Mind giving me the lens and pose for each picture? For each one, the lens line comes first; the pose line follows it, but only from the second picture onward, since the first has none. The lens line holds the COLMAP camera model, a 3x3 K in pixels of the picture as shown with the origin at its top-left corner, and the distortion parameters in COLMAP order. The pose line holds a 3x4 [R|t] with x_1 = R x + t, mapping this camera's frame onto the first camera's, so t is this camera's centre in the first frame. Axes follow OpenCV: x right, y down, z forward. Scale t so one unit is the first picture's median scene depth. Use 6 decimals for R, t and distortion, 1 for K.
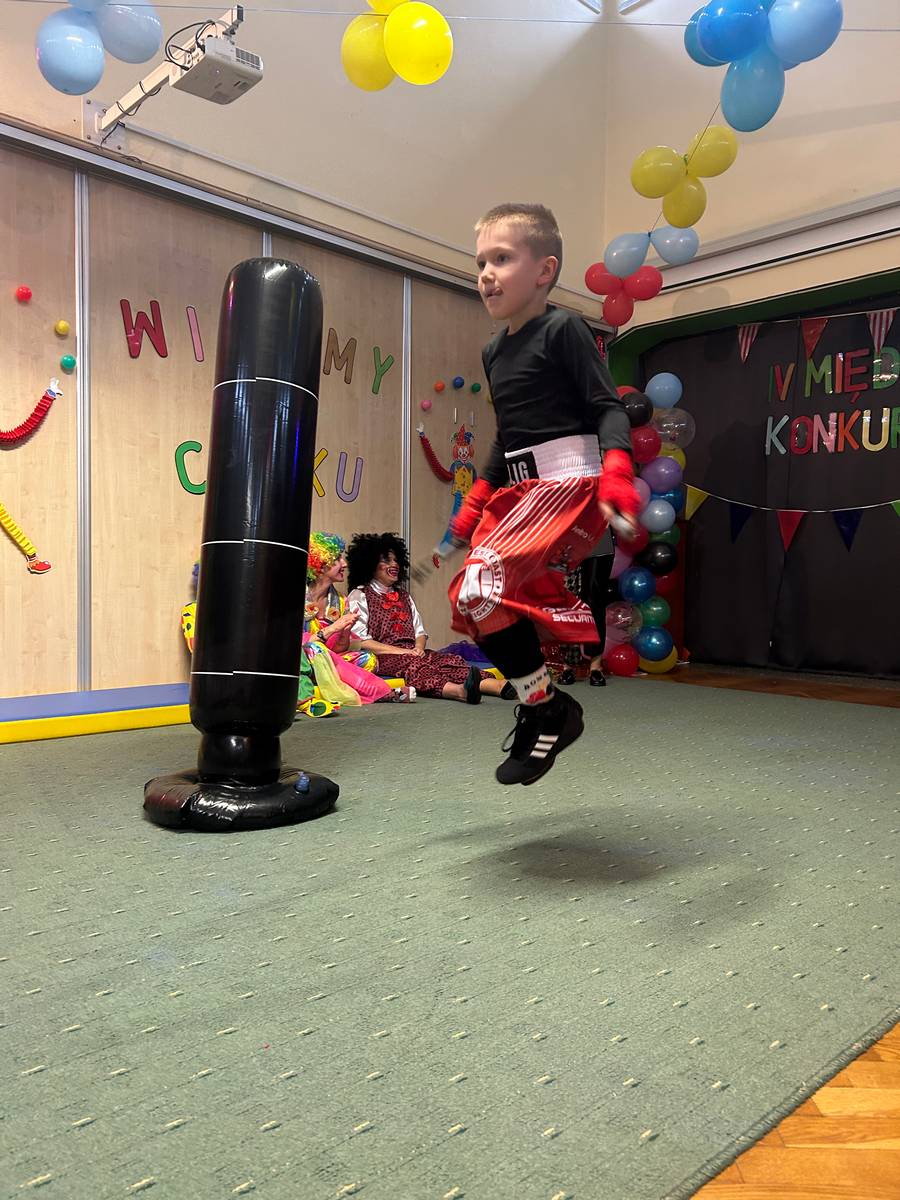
lens RADIAL K [[907.3, 0, 440.5], [0, 907.3, 609.0], [0, 0, 1]] dist [0.048428, -0.051792]
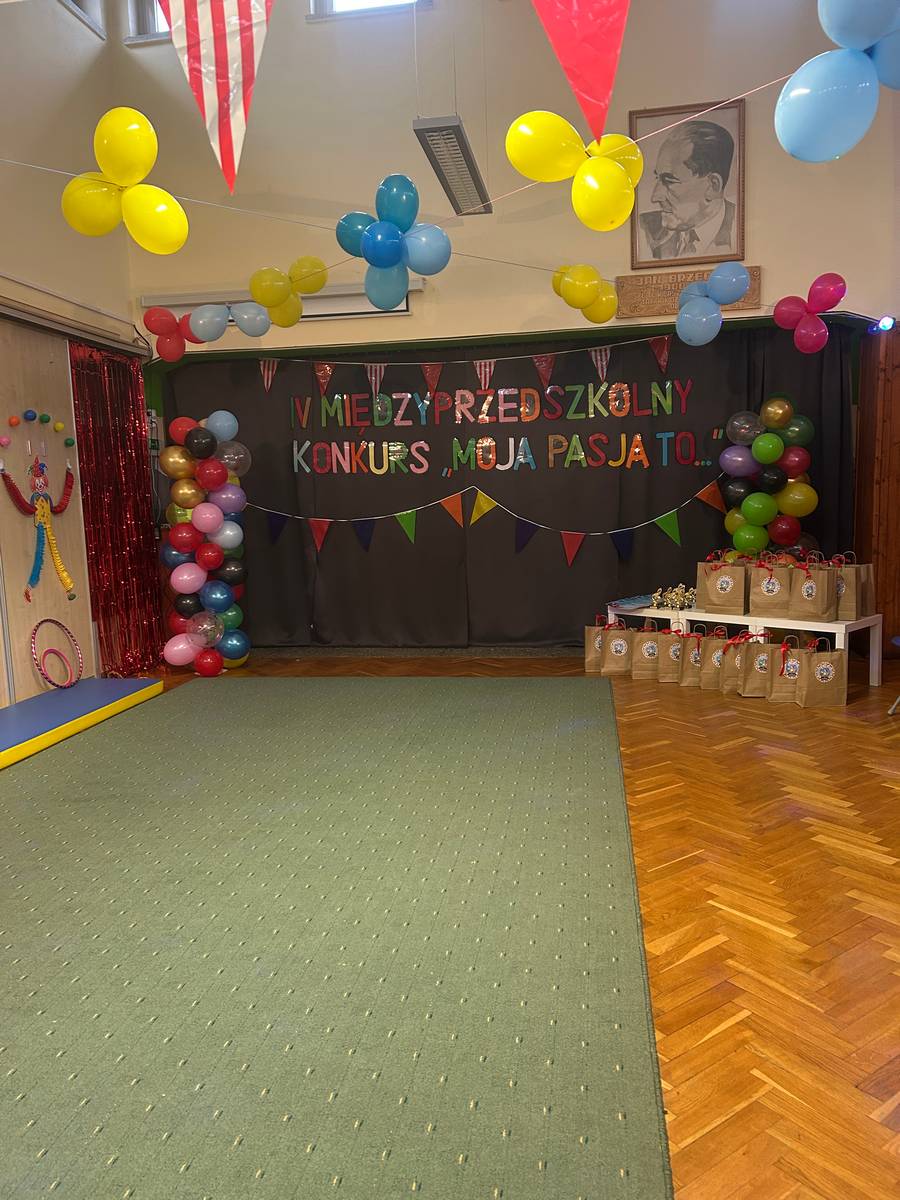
lens RADIAL K [[908.2, 0, 448.4], [0, 908.2, 601.3], [0, 0, 1]] dist [0.057459, -0.062944]
pose [[0.790193, -0.110707, 0.602776, -0.352145], [0.066227, 0.993215, 0.095597, -0.158992], [-0.609269, -0.035620, 0.792163, -0.125210]]
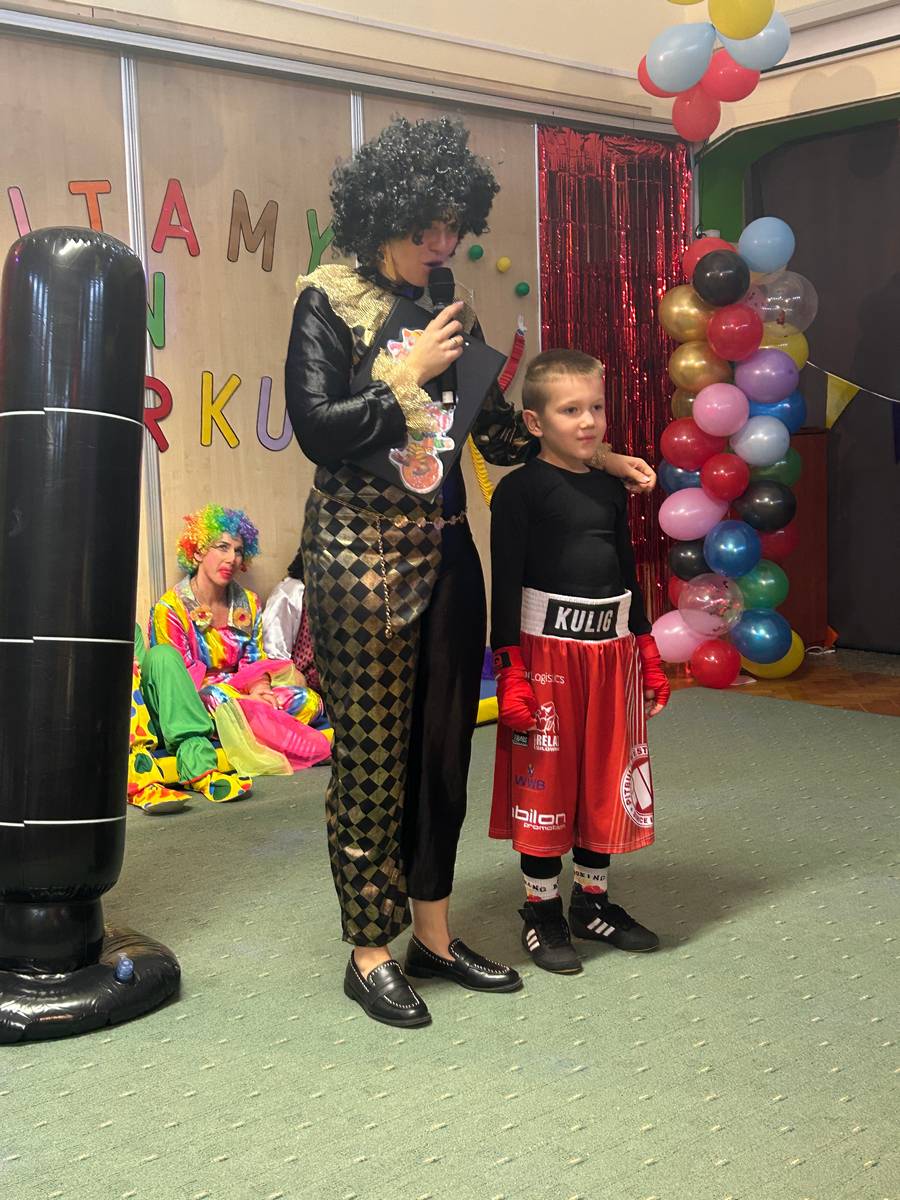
lens RADIAL K [[1471.8, 0, 458.1], [0, 1471.8, 594.2], [0, 0, 1]] dist [0.039303, -0.027749]
pose [[0.997582, -0.034151, -0.060524, 0.118381], [0.038453, 0.996707, 0.071397, -0.110097], [0.057887, -0.073552, 0.995610, -0.090490]]
